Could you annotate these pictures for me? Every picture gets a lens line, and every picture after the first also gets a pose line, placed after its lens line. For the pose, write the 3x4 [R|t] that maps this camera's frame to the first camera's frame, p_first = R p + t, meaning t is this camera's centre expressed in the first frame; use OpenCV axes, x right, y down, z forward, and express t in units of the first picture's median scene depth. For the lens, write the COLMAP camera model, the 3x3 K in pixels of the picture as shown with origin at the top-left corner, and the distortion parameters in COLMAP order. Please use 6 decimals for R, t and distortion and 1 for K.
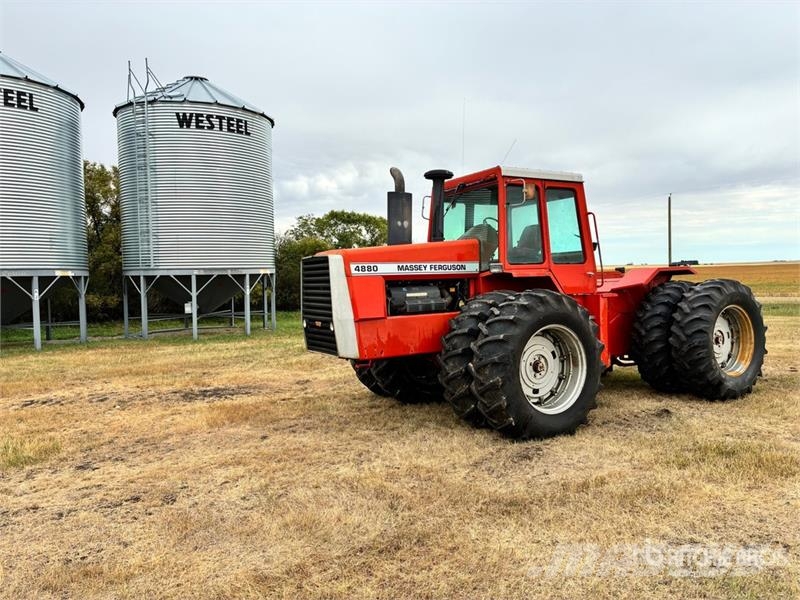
lens RADIAL K [[605.0, 0, 396.2], [0, 605.0, 289.0], [0, 0, 1]] dist [0.016021, -0.005662]
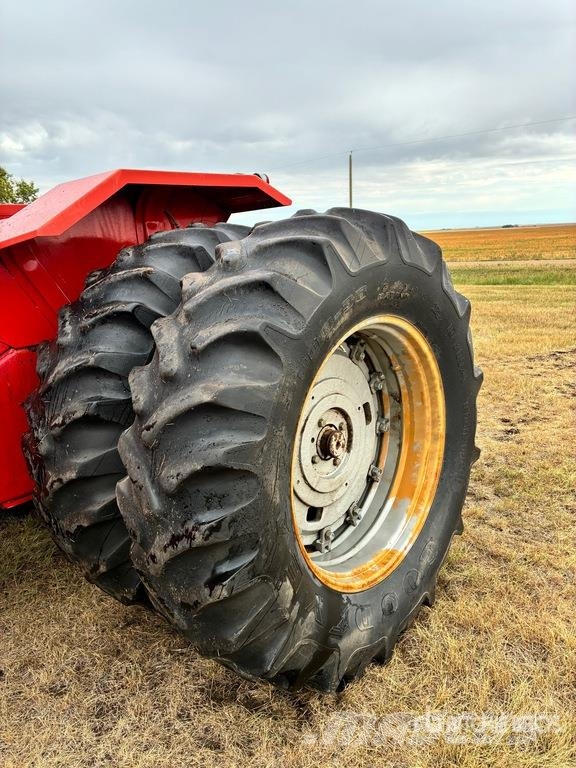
lens RADIAL K [[580.8, 0, 288.0], [0, 580.8, 384.0], [0, 0, 1]] dist [0.016021, -0.005662]
pose [[0.952170, -0.086503, 0.293070, 0.505272], [0.024050, 0.977334, 0.210335, 0.003098], [-0.304622, -0.193226, 0.932668, 0.886560]]
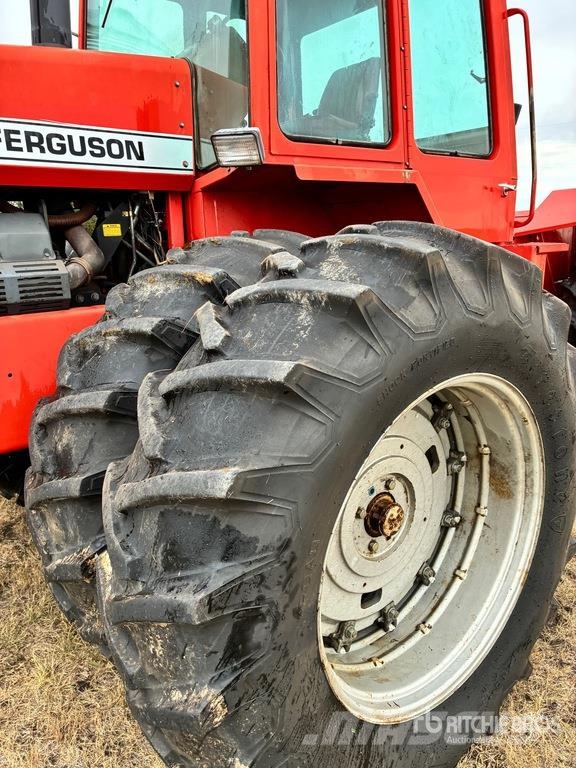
lens RADIAL K [[580.8, 0, 288.0], [0, 580.8, 384.0], [0, 0, 1]] dist [0.016021, -0.005662]
pose [[0.987585, -0.034150, 0.153326, 0.141084], [-0.003449, 0.971133, 0.238513, 0.007014], [-0.157045, -0.236081, 0.958959, 0.705930]]
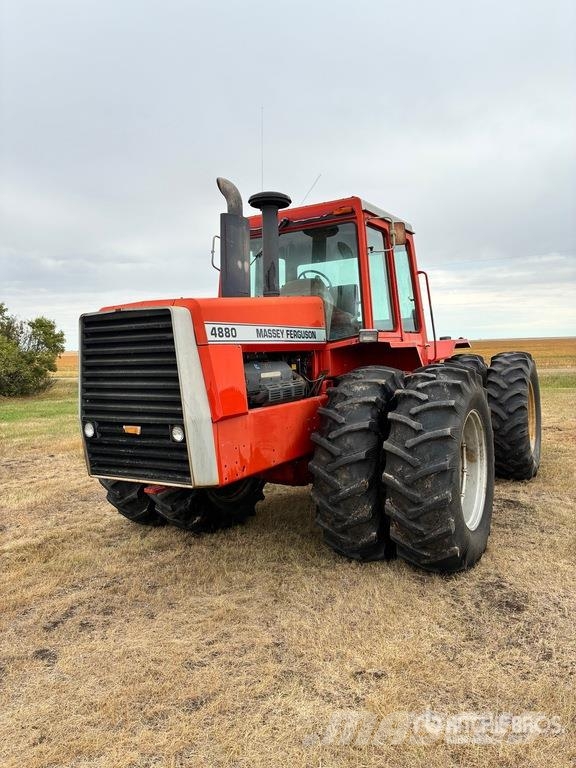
lens RADIAL K [[580.8, 0, 288.0], [0, 580.8, 384.0], [0, 0, 1]] dist [0.016021, -0.005662]
pose [[0.874956, -0.030732, 0.483226, -0.252253], [0.019879, 0.999422, 0.027566, 0.002419], [-0.483794, -0.014513, 0.875061, 0.430179]]
